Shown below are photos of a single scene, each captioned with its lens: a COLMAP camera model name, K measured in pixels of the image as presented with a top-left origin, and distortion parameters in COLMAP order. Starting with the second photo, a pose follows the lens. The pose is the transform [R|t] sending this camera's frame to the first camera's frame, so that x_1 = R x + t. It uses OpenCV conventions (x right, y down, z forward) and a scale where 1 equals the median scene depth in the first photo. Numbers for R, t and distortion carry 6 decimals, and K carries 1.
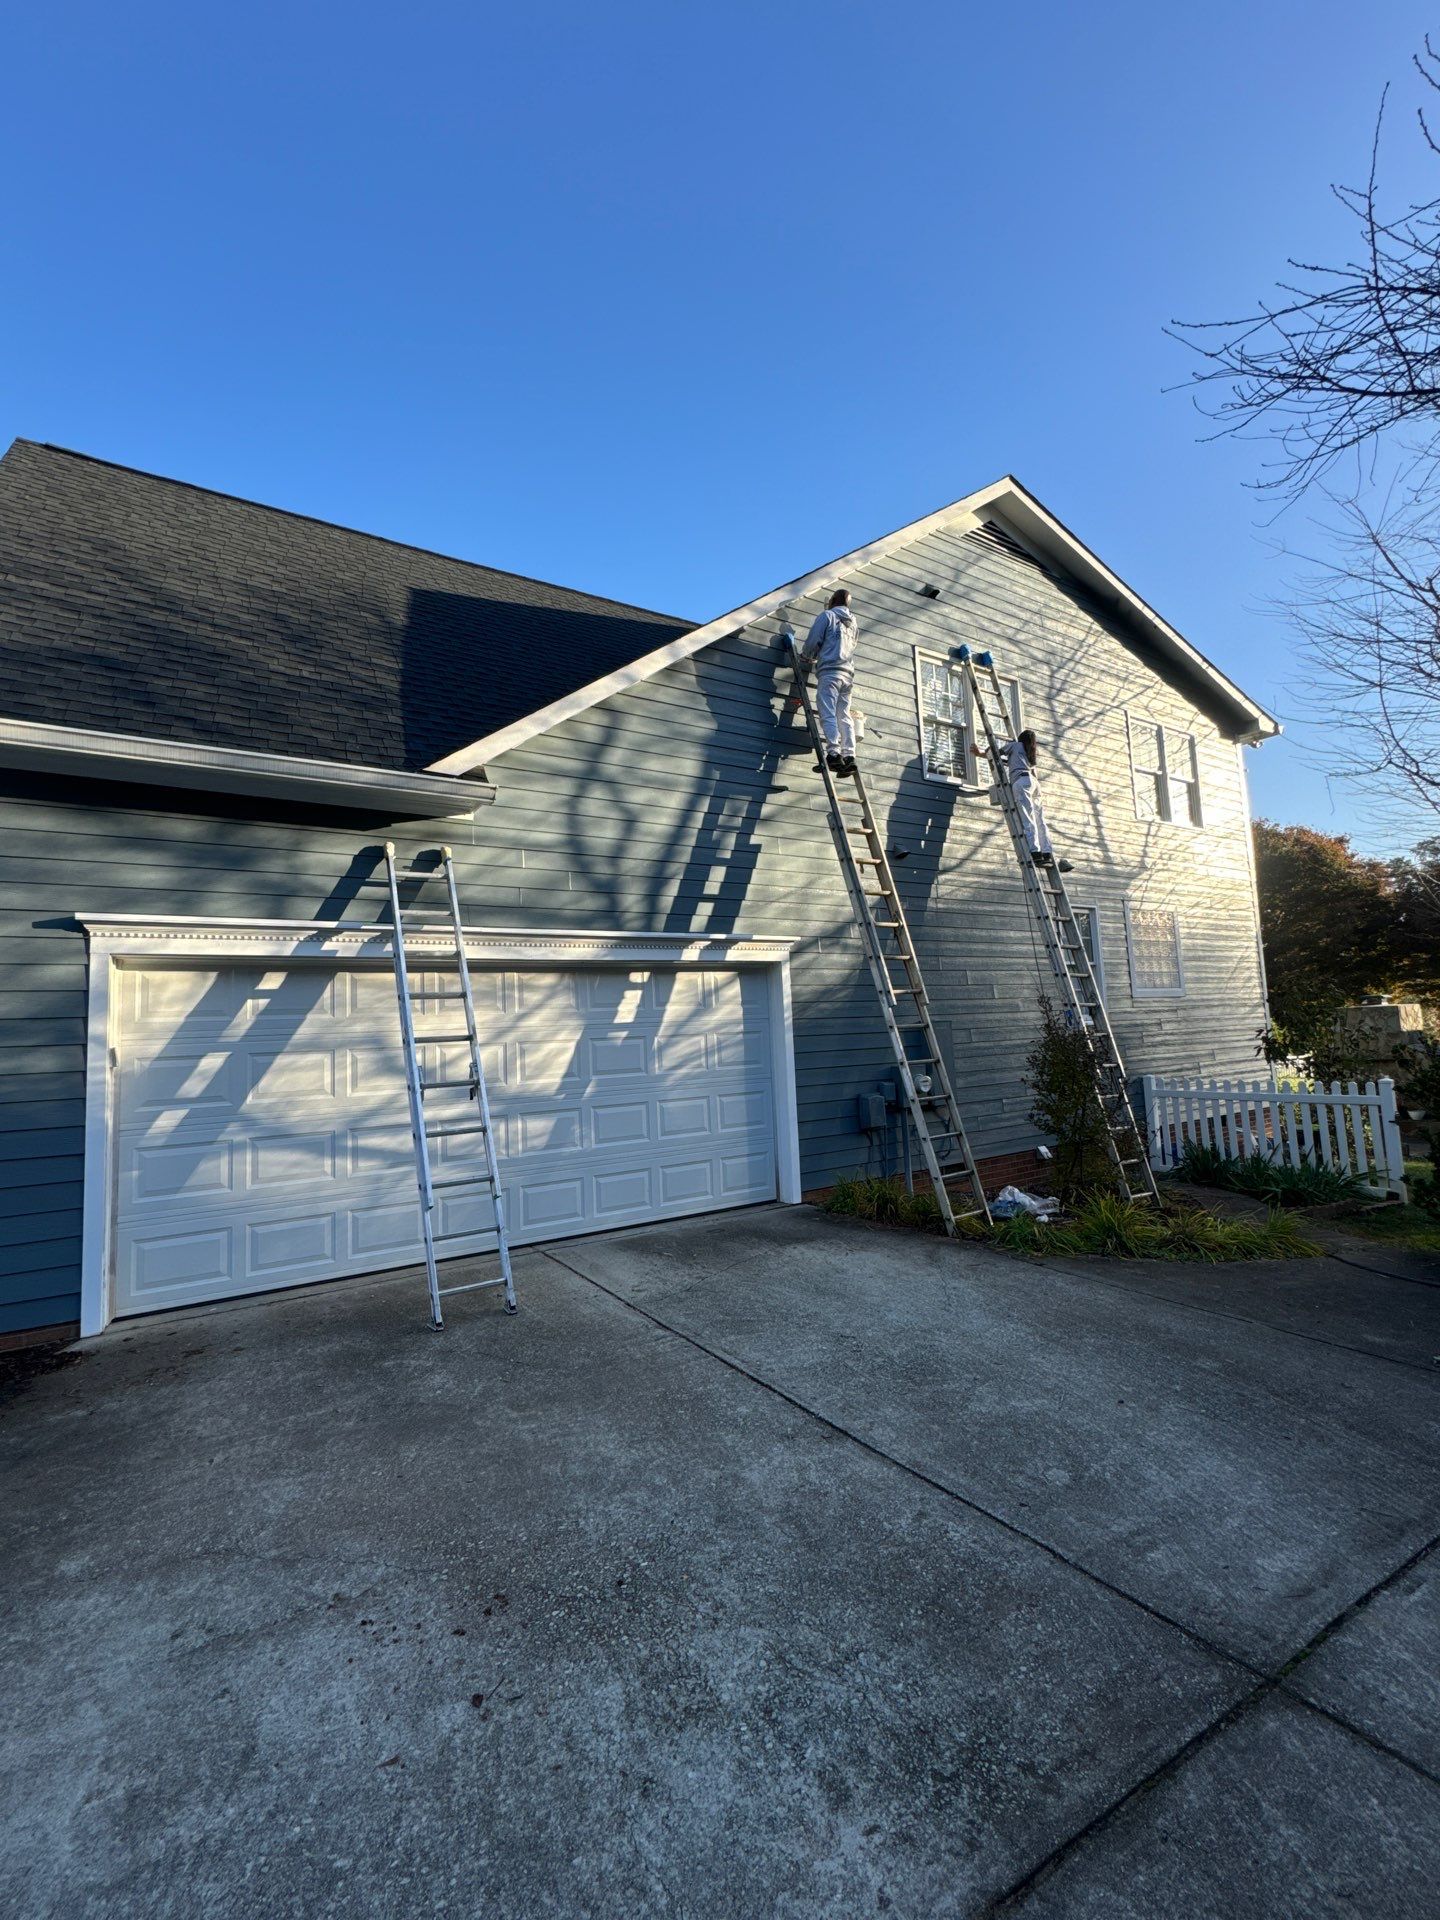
lens RADIAL K [[754.0, 0, 705.1], [0, 754.0, 953.6], [0, 0, 1]] dist [-0.000034, -0.000236]
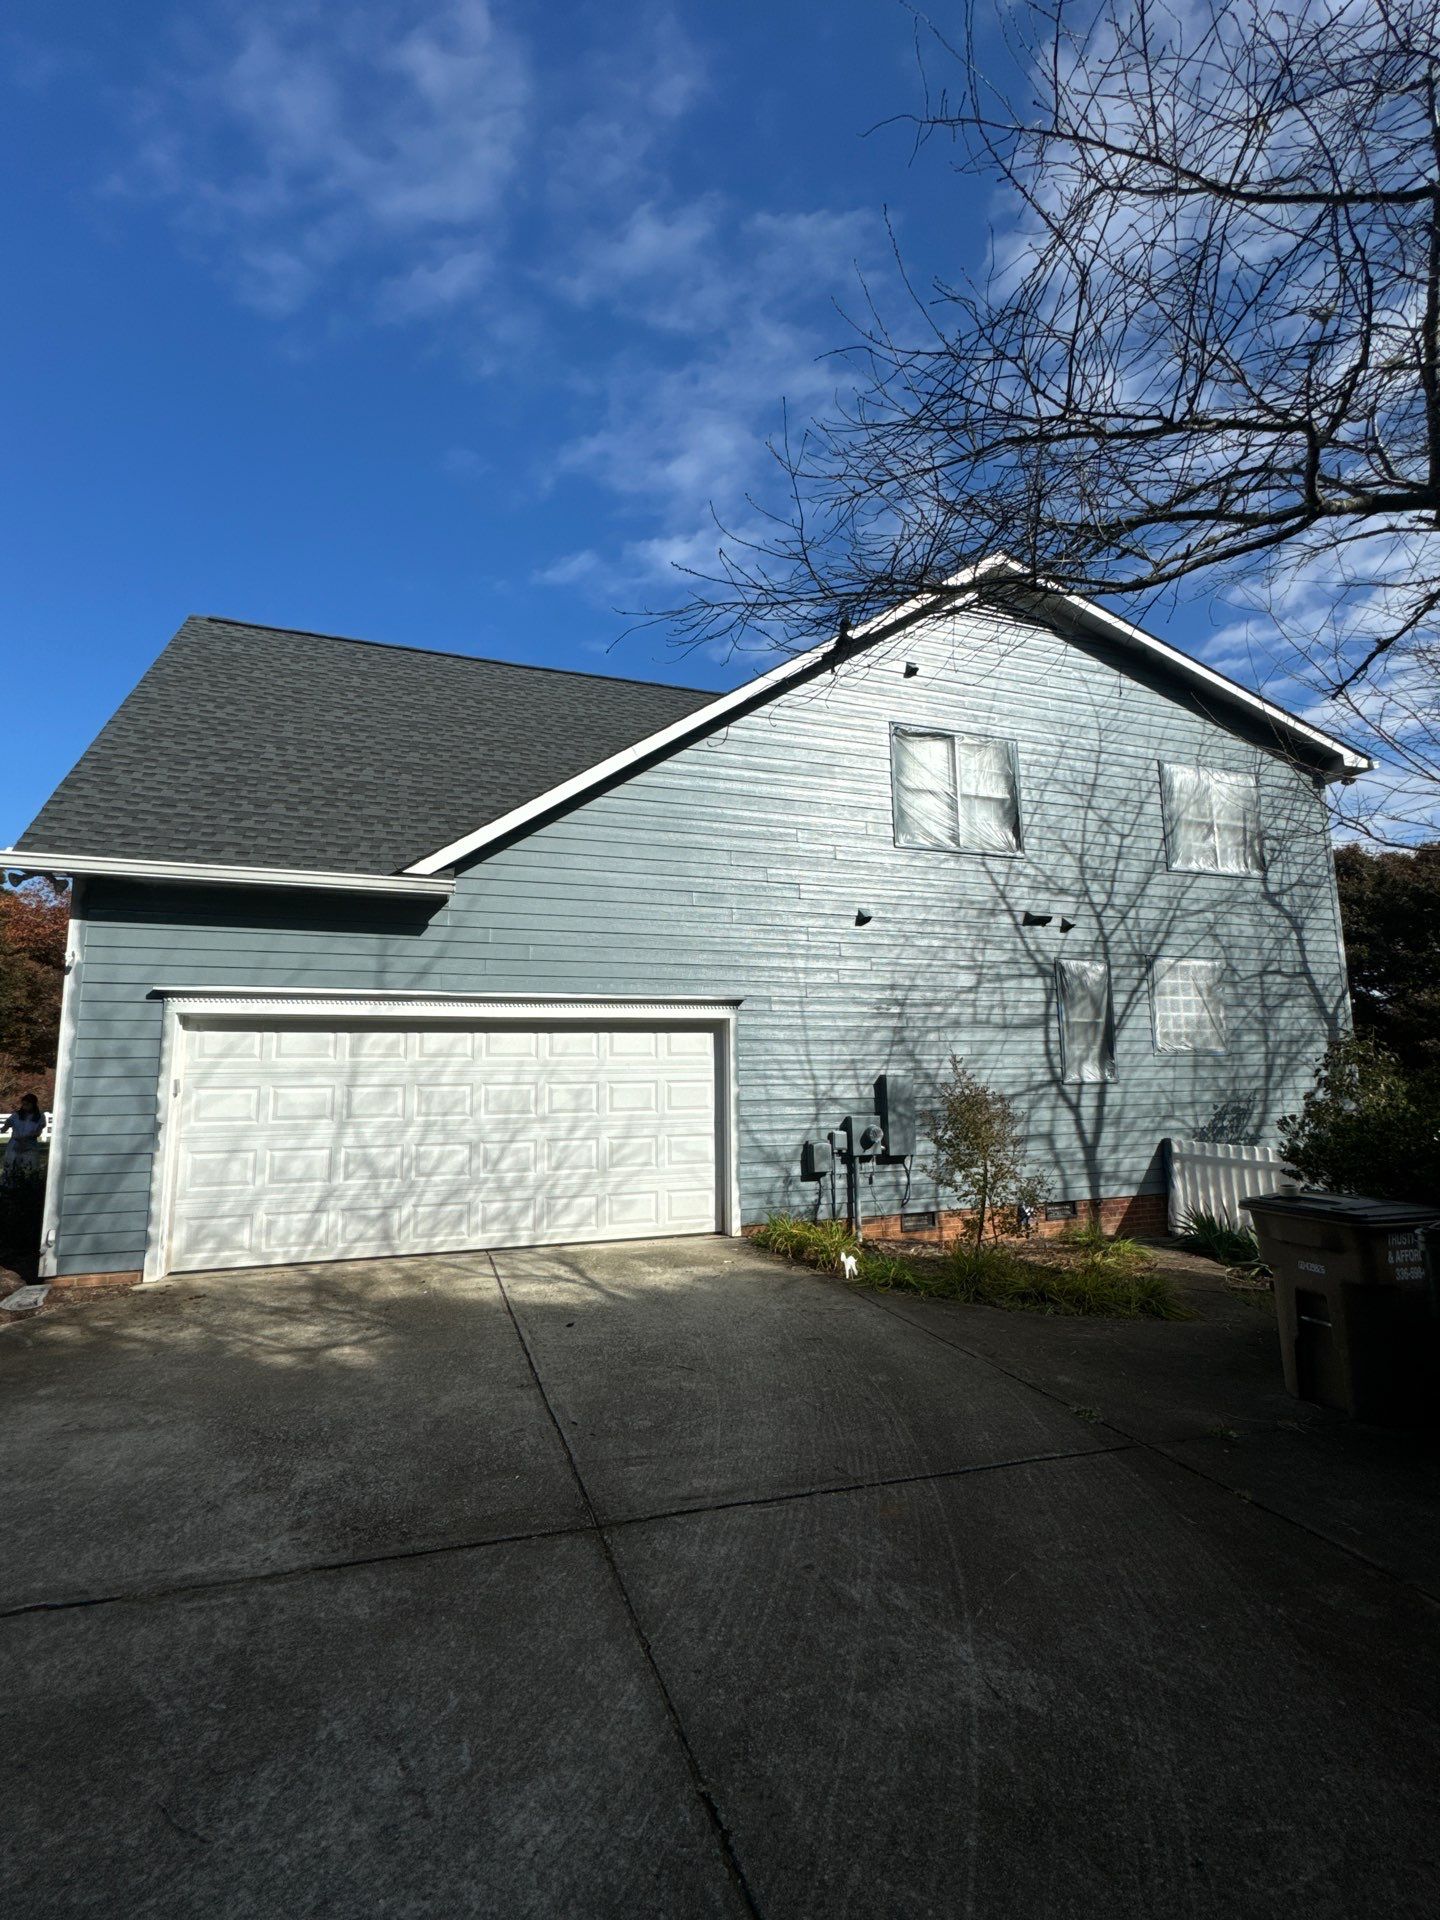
lens RADIAL K [[770.9, 0, 717.8], [0, 770.9, 963.9], [0, 0, 1]] dist [0.000055, 0.000344]
pose [[0.977064, 0.001150, -0.212941, 0.823204], [-0.008105, 0.999462, -0.031791, -0.086636], [0.212790, 0.032788, 0.976548, -0.328157]]
